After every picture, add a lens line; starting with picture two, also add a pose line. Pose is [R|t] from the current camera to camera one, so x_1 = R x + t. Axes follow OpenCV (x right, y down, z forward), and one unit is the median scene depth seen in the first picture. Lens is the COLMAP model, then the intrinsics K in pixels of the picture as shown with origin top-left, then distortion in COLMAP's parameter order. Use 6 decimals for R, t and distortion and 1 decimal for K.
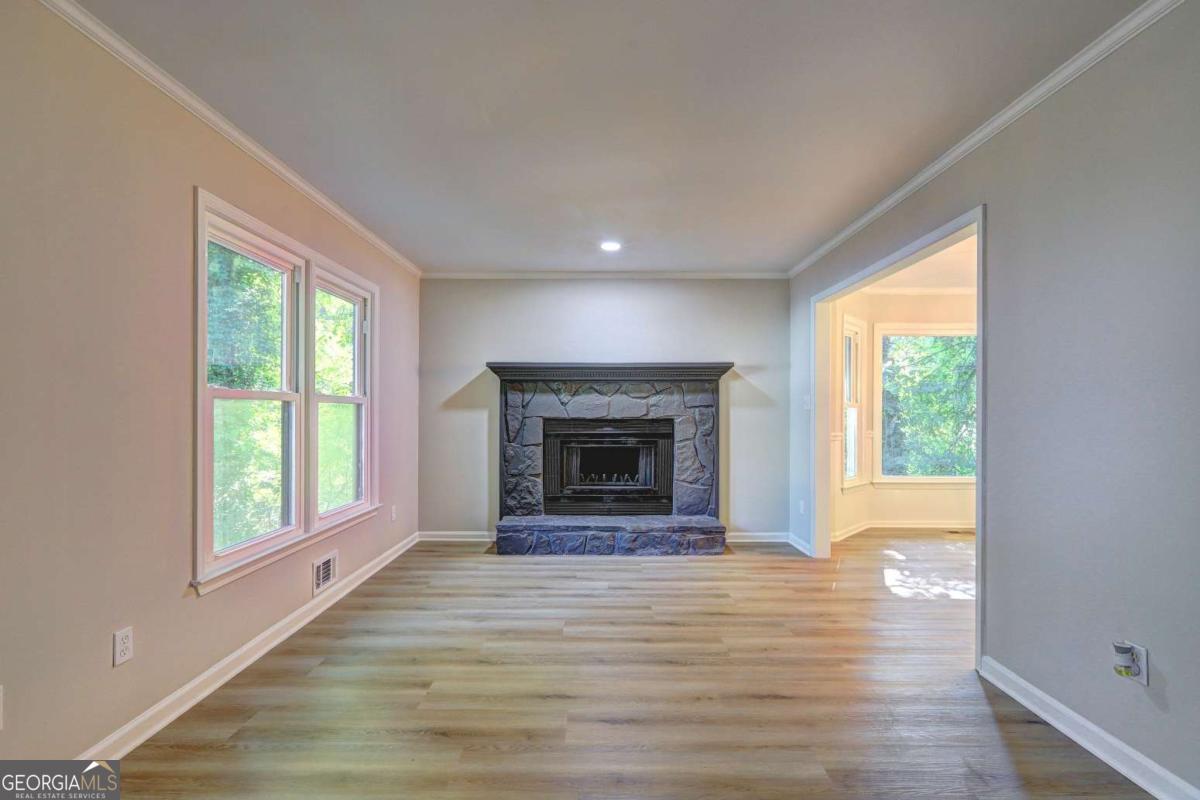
lens RADIAL K [[538.3, 0, 596.2], [0, 538.3, 410.1], [0, 0, 1]] dist [-0.011417, 0.002243]
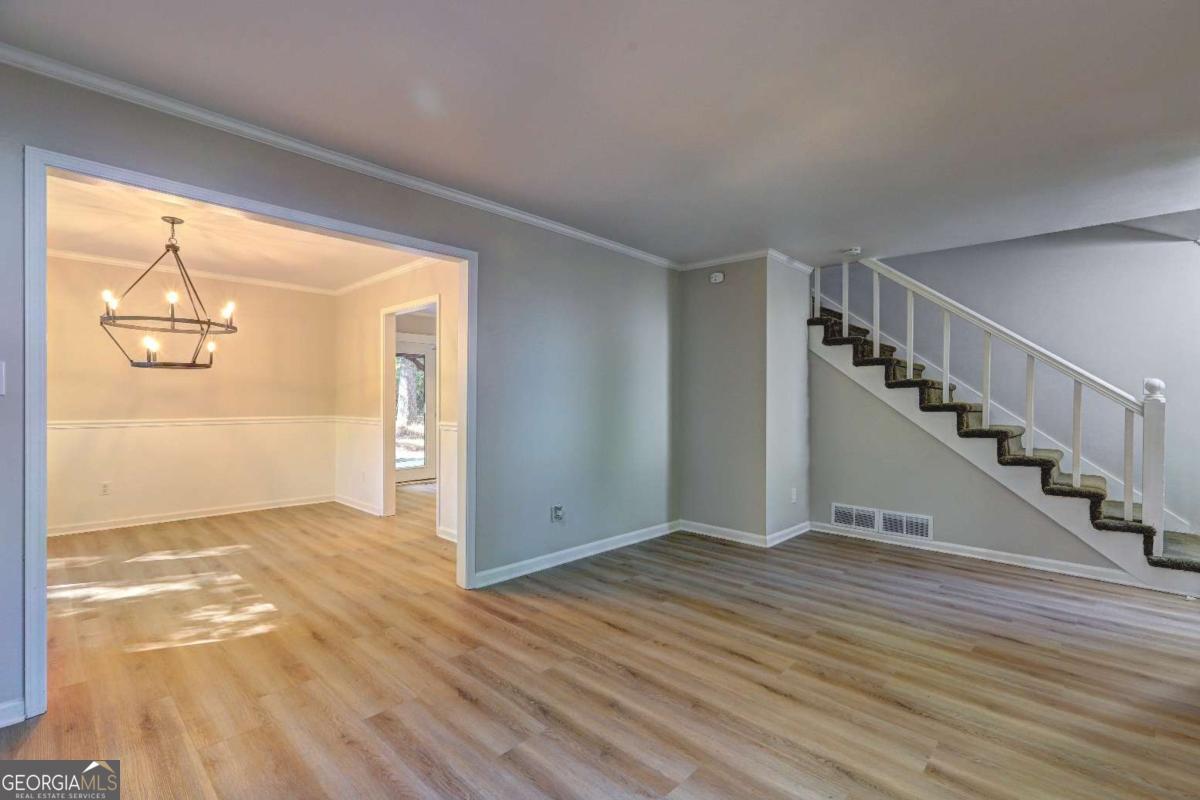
lens RADIAL K [[538.3, 0, 592.3], [0, 538.3, 400.5], [0, 0, 1]] dist [-0.011417, 0.002243]
pose [[-0.729059, -0.009363, 0.684387, -0.251586], [-0.008753, 0.999952, 0.004356, -0.003259], [-0.684395, -0.002815, -0.729106, 0.991362]]
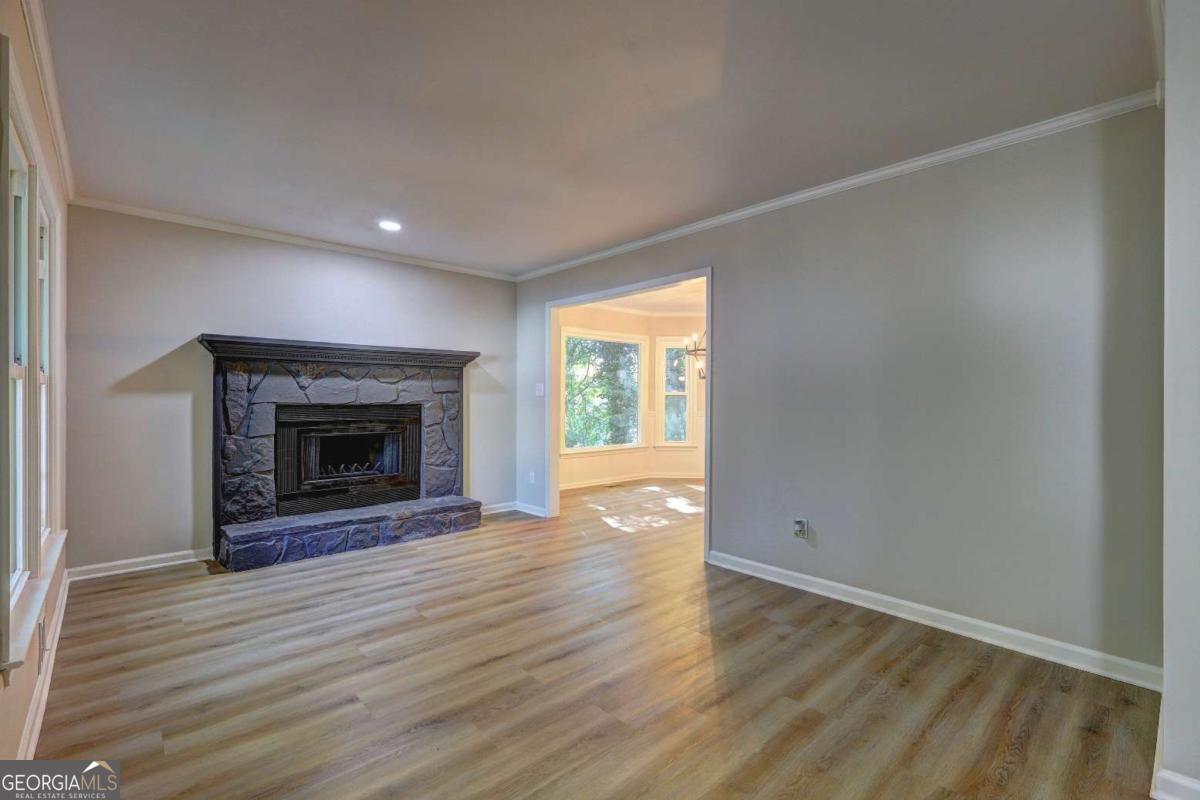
lens RADIAL K [[538.3, 0, 597.7], [0, 538.3, 397.2], [0, 0, 1]] dist [-0.011417, 0.002243]
pose [[0.733269, 0.001554, 0.679937, -0.331432], [-0.003312, 0.999994, 0.001285, 0.000992], [-0.679931, -0.003194, 0.733269, 0.032496]]
